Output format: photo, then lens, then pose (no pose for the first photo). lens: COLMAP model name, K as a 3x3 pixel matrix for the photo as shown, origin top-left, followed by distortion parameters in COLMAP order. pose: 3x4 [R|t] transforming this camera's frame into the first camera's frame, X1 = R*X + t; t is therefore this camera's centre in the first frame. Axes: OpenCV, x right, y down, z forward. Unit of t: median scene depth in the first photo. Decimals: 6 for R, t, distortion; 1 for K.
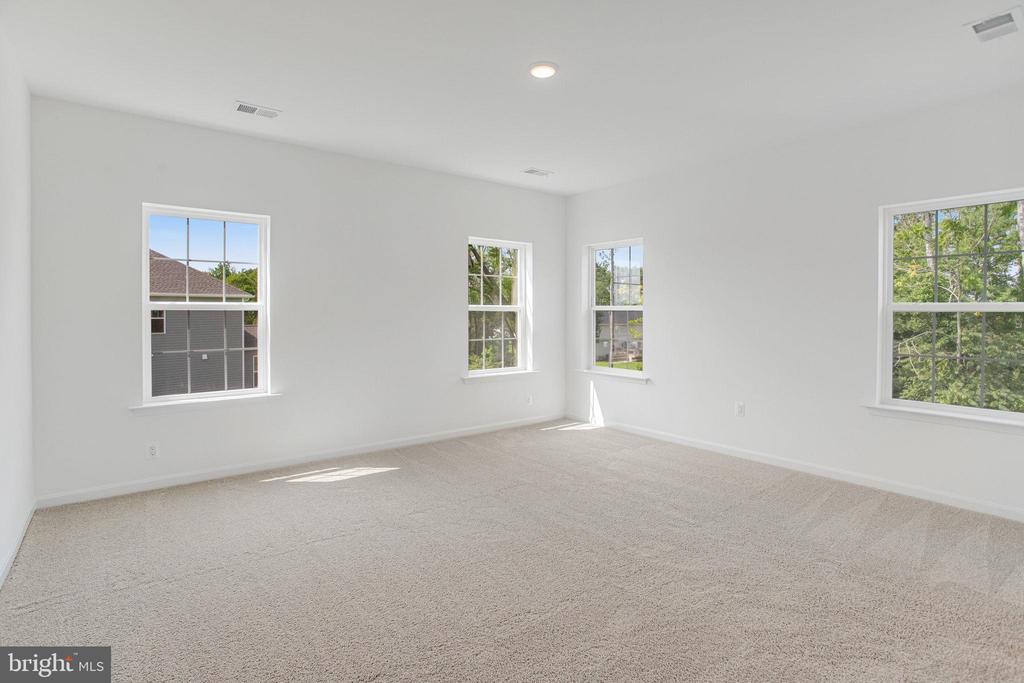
lens RADIAL K [[511.1, 0, 510.9], [0, 511.1, 320.2], [0, 0, 1]] dist [-0.000379, 0.000056]
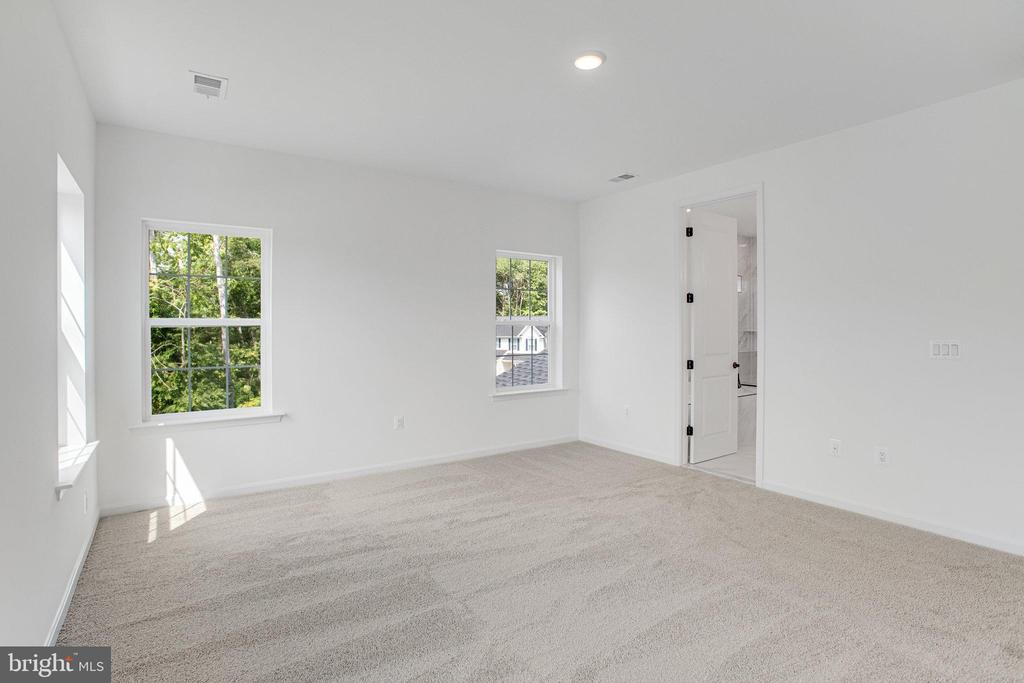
lens RADIAL K [[511.1, 0, 510.9], [0, 511.1, 320.2], [0, 0, 1]] dist [-0.000379, 0.000056]
pose [[0.088084, 0.009950, 0.996063, -0.434178], [0.013935, 0.999840, -0.011220, -0.014327], [-0.996016, 0.014868, 0.087932, 0.523868]]
